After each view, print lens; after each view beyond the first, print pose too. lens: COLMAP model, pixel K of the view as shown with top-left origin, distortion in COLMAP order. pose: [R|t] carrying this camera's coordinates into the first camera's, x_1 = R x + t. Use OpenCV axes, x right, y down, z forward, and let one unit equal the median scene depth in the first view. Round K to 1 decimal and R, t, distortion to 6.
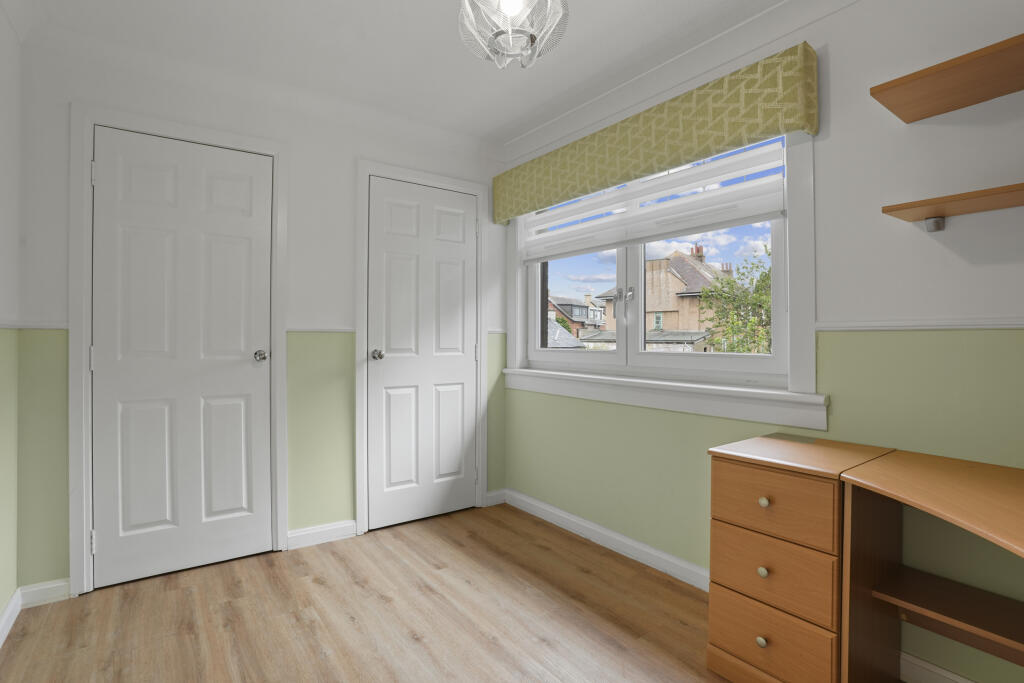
lens RADIAL K [[512.0, 0, 515.3], [0, 512.0, 328.8], [0, 0, 1]] dist [0.000262, 0.000340]
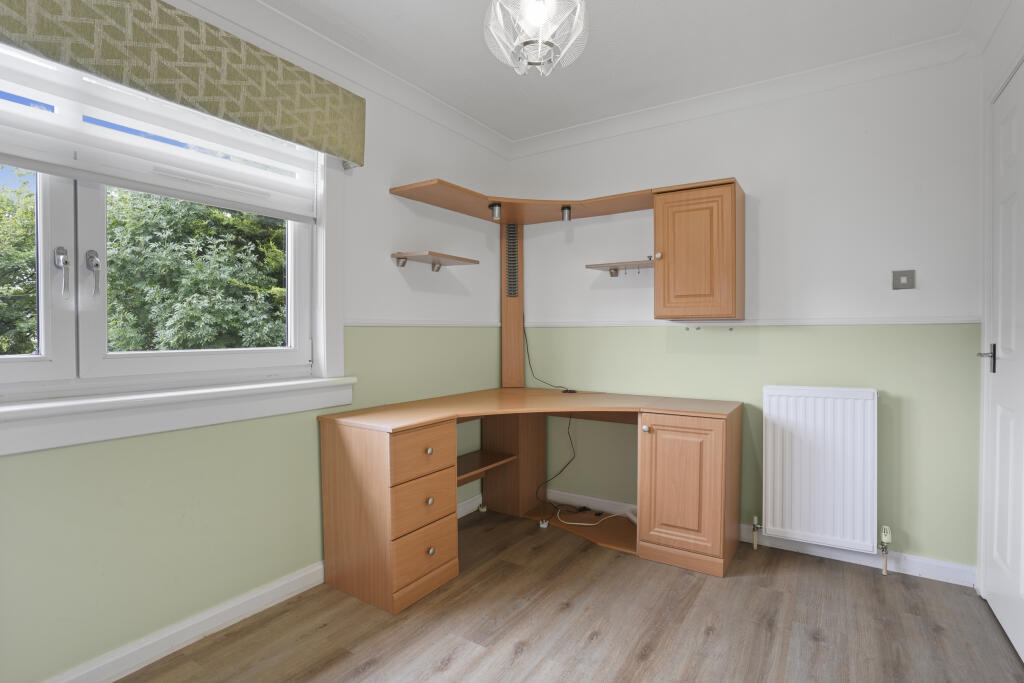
lens RADIAL K [[512.0, 0, 515.3], [0, 512.0, 328.8], [0, 0, 1]] dist [0.000262, 0.000340]
pose [[-0.340885, -0.006989, 0.940079, -0.613209], [-0.022595, 0.999744, -0.000761, 0.001127], [-0.939833, -0.021501, -0.340956, 0.865081]]
